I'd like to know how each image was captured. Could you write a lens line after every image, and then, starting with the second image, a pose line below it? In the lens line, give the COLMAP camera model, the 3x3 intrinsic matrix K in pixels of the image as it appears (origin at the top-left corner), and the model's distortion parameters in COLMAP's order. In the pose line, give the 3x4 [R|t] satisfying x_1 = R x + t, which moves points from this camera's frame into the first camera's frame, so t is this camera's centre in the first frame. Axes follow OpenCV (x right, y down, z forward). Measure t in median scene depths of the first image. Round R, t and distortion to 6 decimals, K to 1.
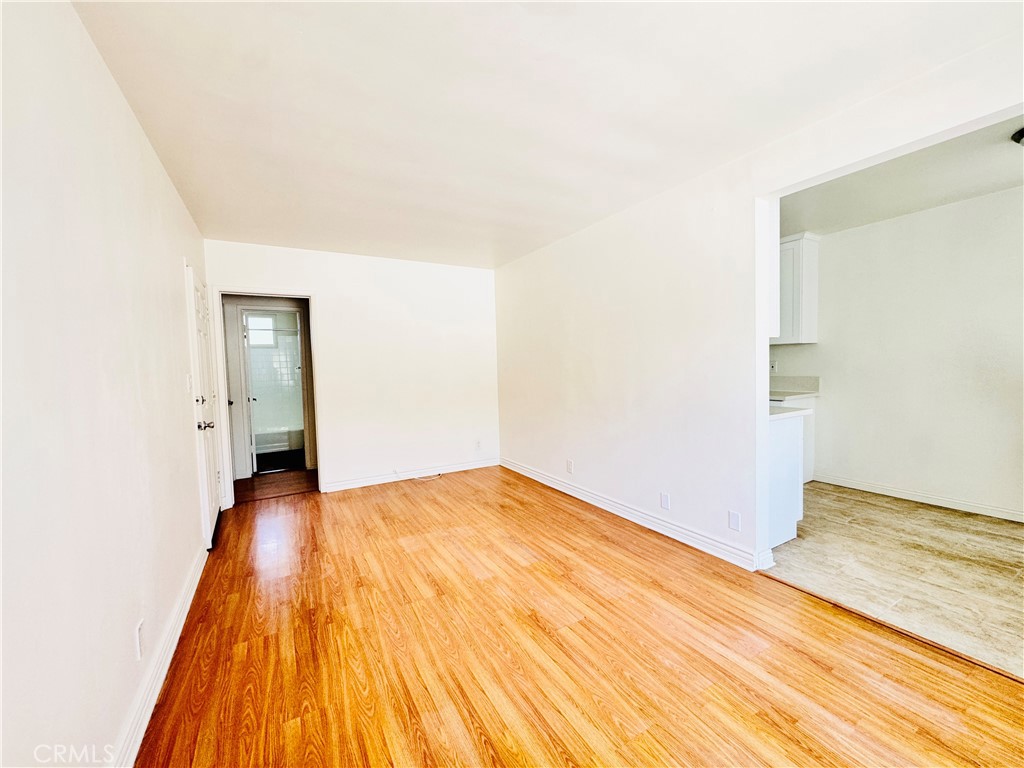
lens RADIAL K [[408.1, 0, 509.1], [0, 408.1, 382.7], [0, 0, 1]] dist [-0.002117, 0.000464]
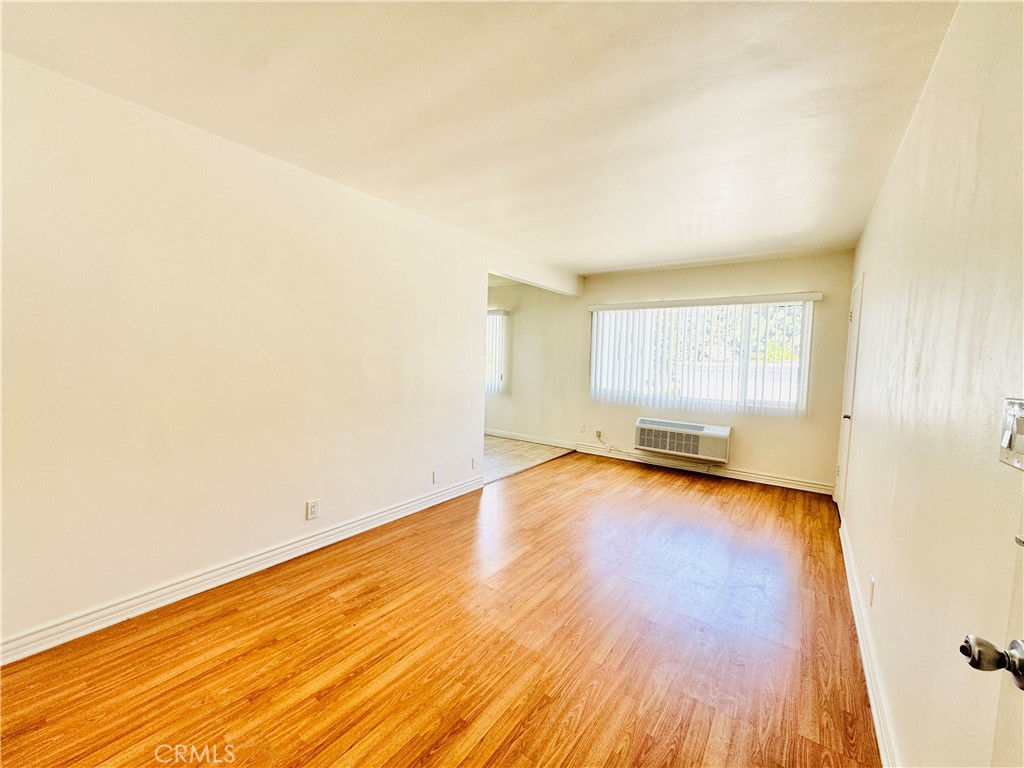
lens RADIAL K [[408.1, 0, 508.4], [0, 408.1, 385.1], [0, 0, 1]] dist [-0.002117, 0.000464]
pose [[-0.405895, -0.046508, 0.912735, -0.817358], [0.026262, 0.997698, 0.062516, -0.054506], [-0.913542, 0.049345, -0.403740, 1.301776]]
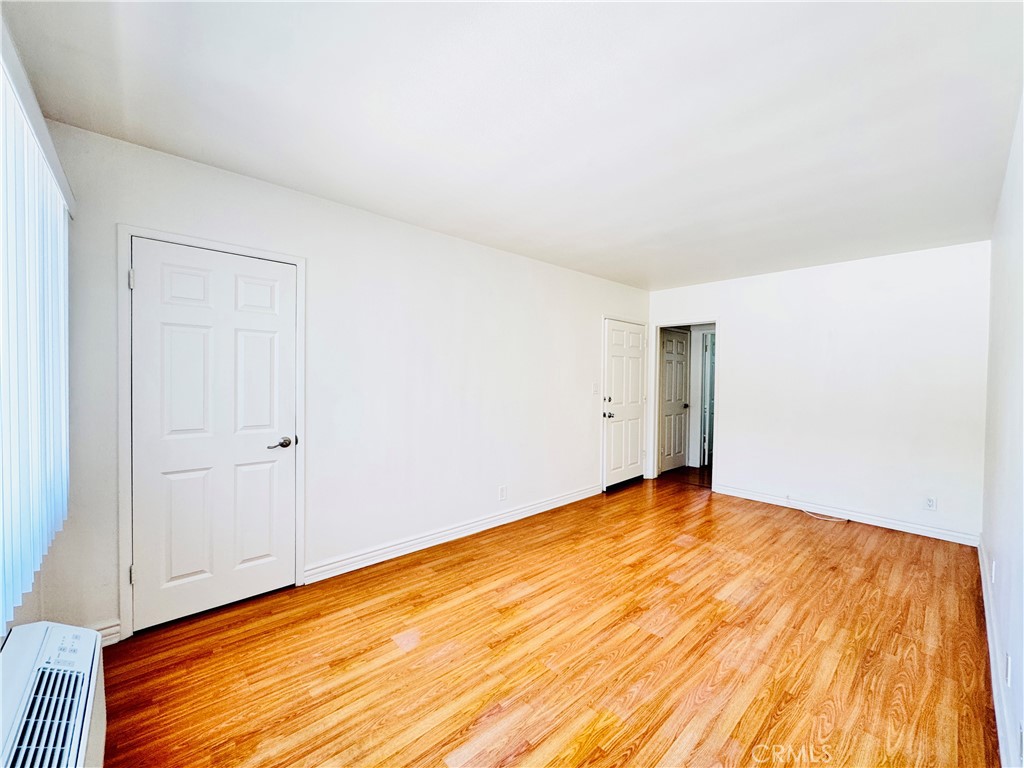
lens RADIAL K [[408.1, 0, 514.5], [0, 408.1, 383.4], [0, 0, 1]] dist [-0.002117, 0.000464]
pose [[0.223927, 0.044084, -0.973608, 0.740705], [-0.061640, 0.997617, 0.030994, -0.048080], [0.972655, 0.053073, 0.226111, 0.258647]]
